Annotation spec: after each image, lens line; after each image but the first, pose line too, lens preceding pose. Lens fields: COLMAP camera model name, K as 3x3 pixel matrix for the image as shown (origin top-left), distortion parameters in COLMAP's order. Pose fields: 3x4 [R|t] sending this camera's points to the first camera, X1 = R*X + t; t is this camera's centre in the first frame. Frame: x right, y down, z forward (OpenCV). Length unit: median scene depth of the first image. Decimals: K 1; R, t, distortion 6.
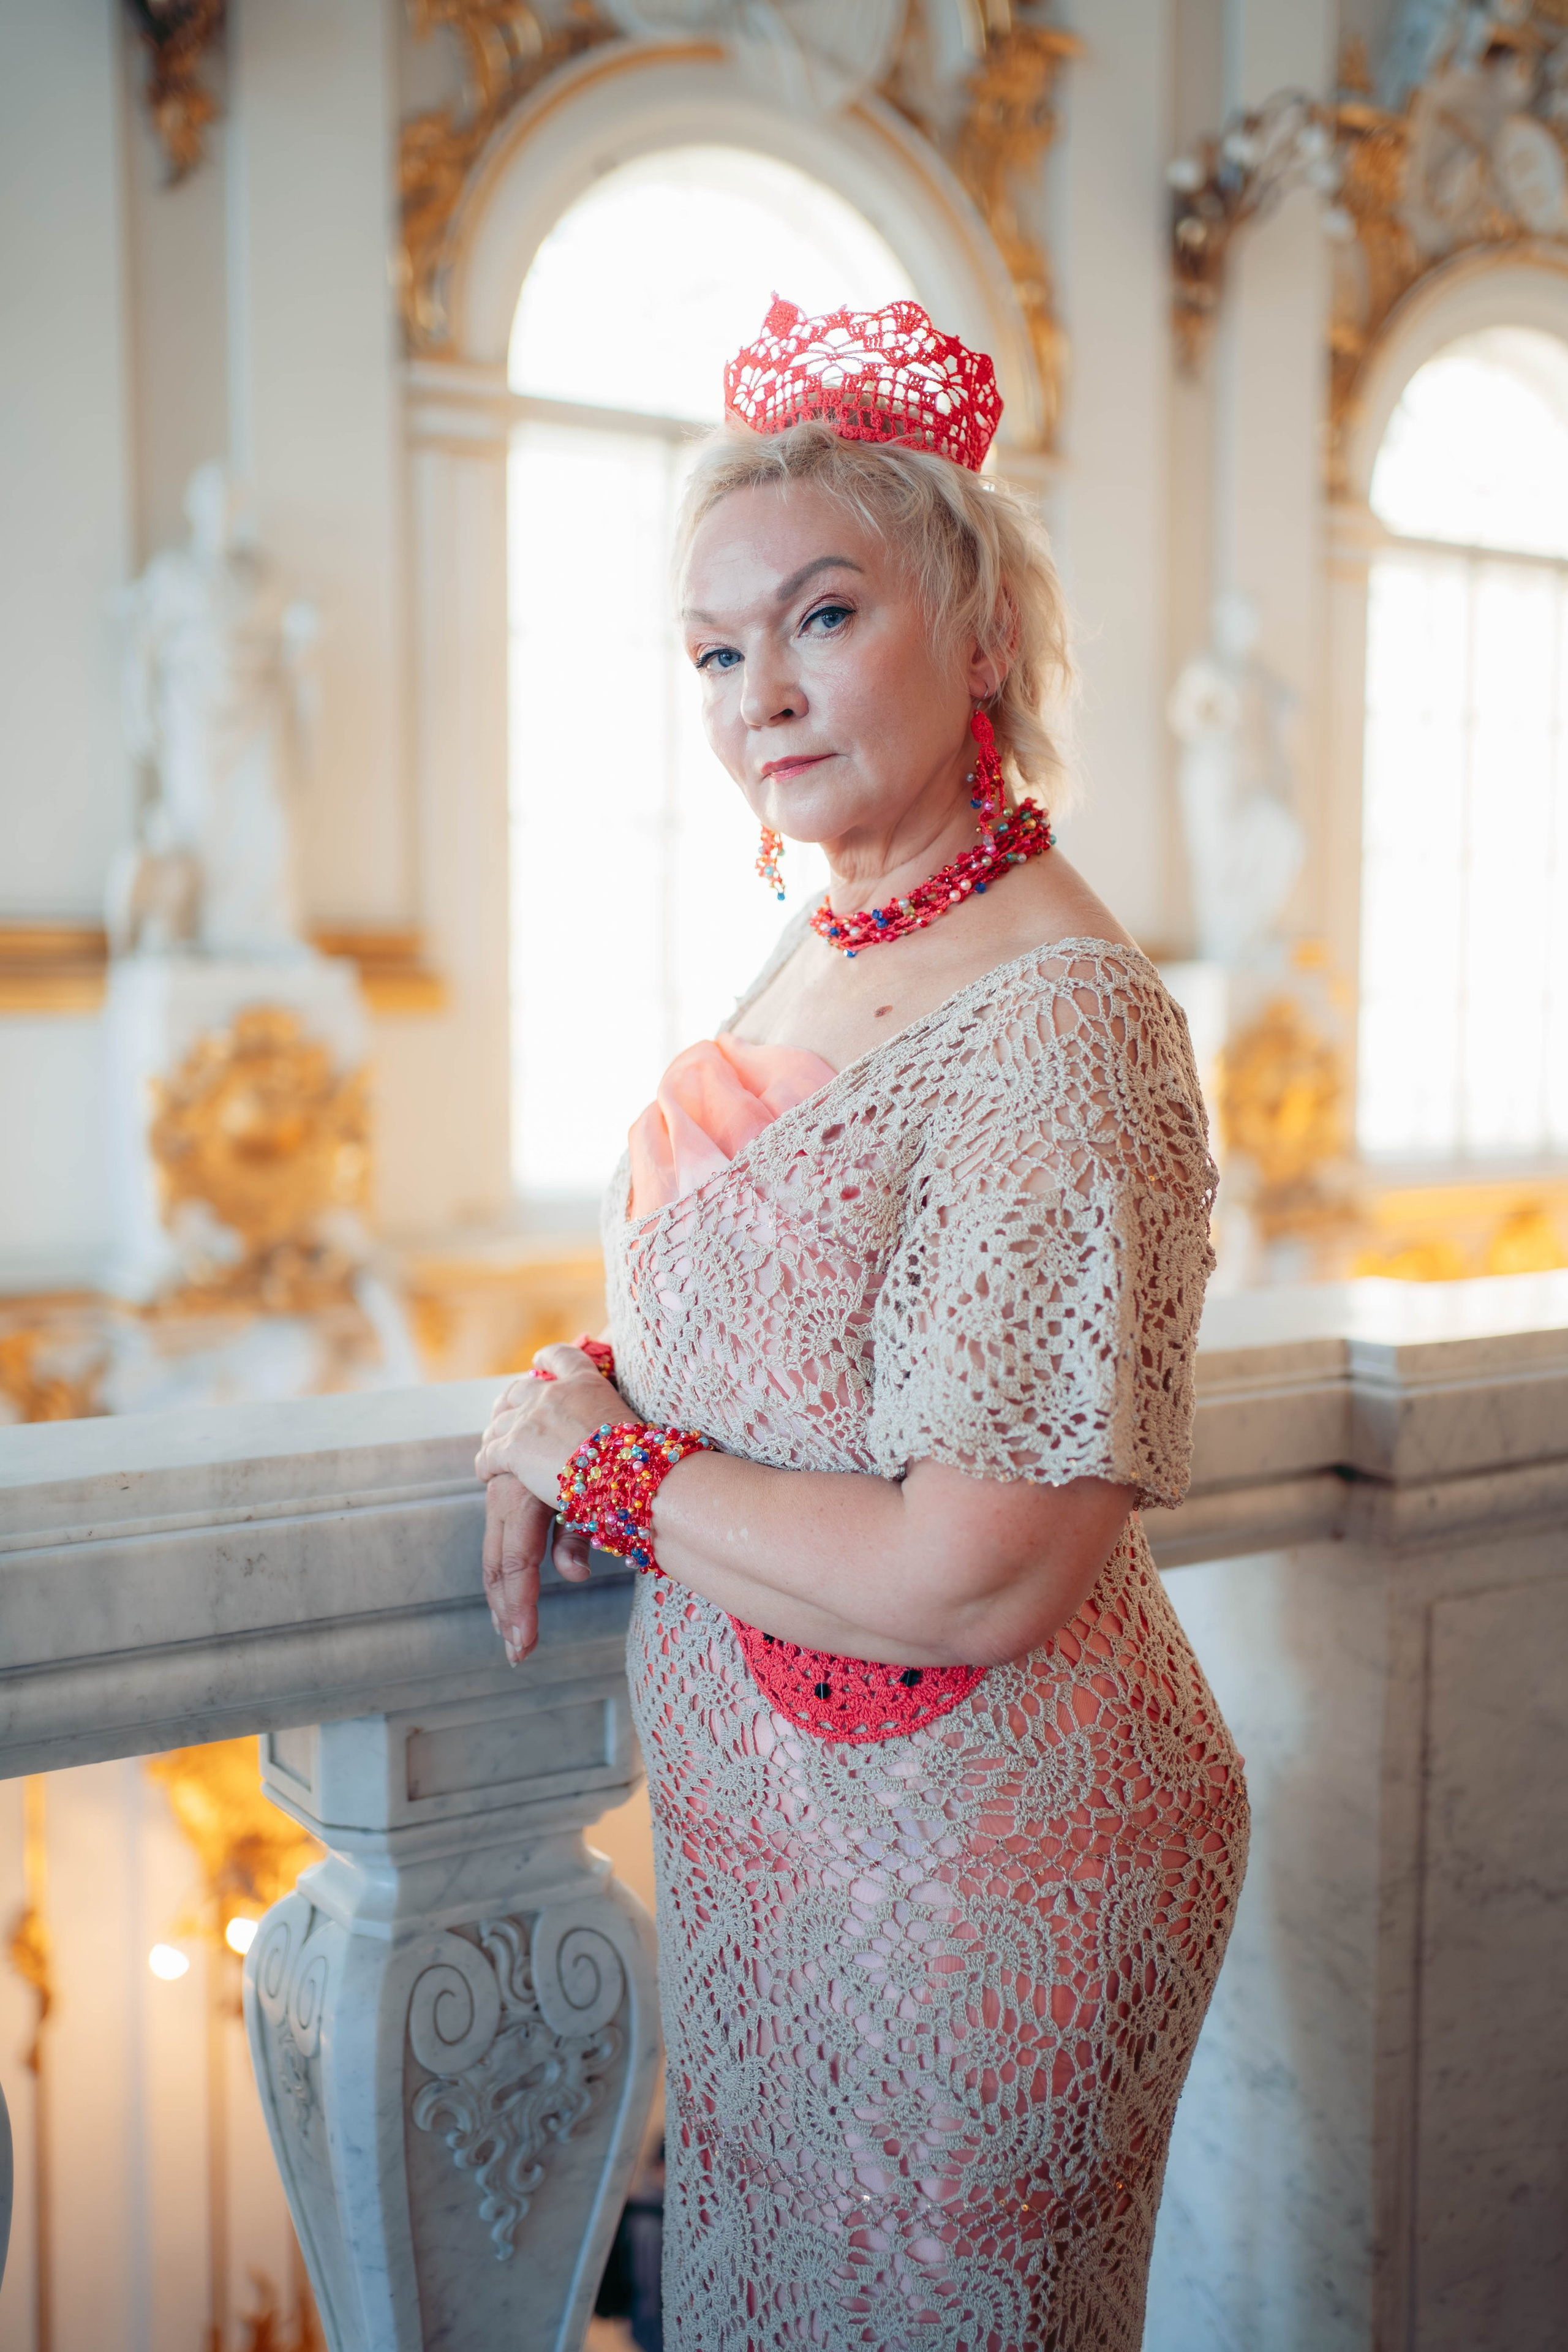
lens RADIAL K [[2323.2, 0, 745.6], [0, 2323.2, 1091.6], [0, 0, 1]] dist [0.016486, 0.036851]
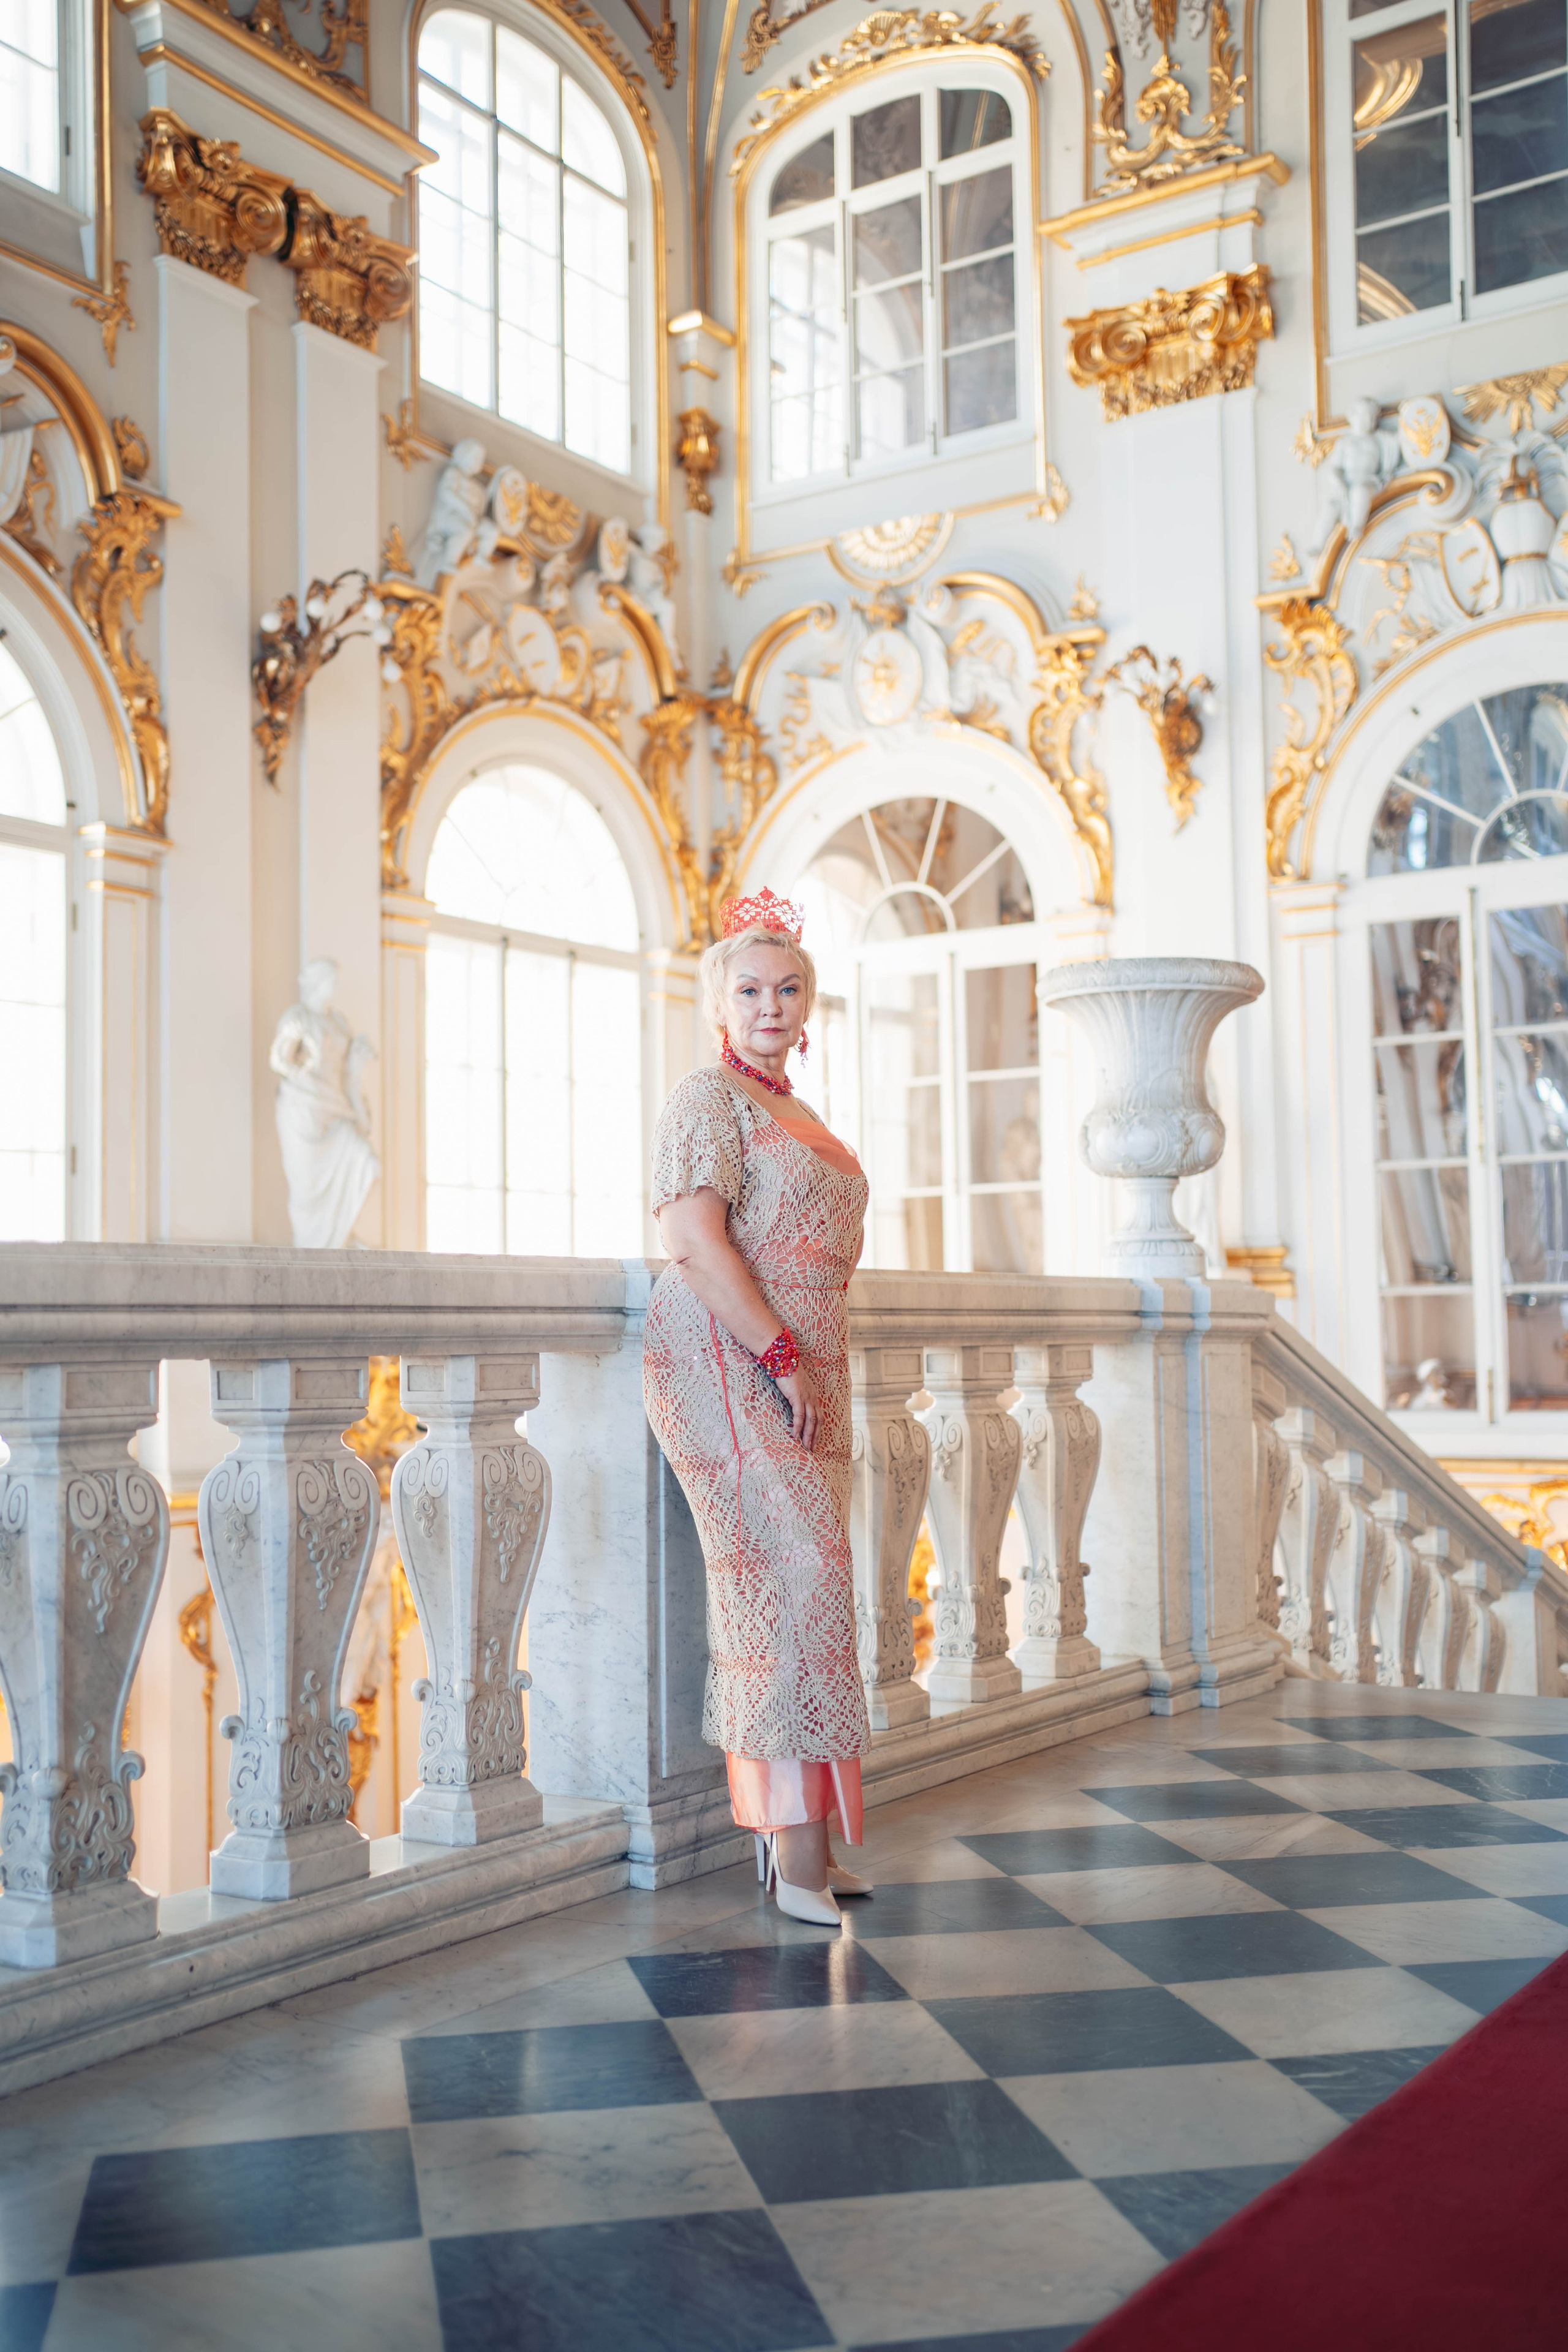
lens RADIAL K [[2363.9, 0, 784.0], [0, 2363.9, 1176.0], [0, 0, 1]] dist [-0.091931, 0.000324]
pose [[0.903645, 0.005781, 0.428243, -0.089754], [0.047444, 0.992404, -0.113509, 0.046088], [-0.425646, 0.122889, 0.896507, -0.175360]]
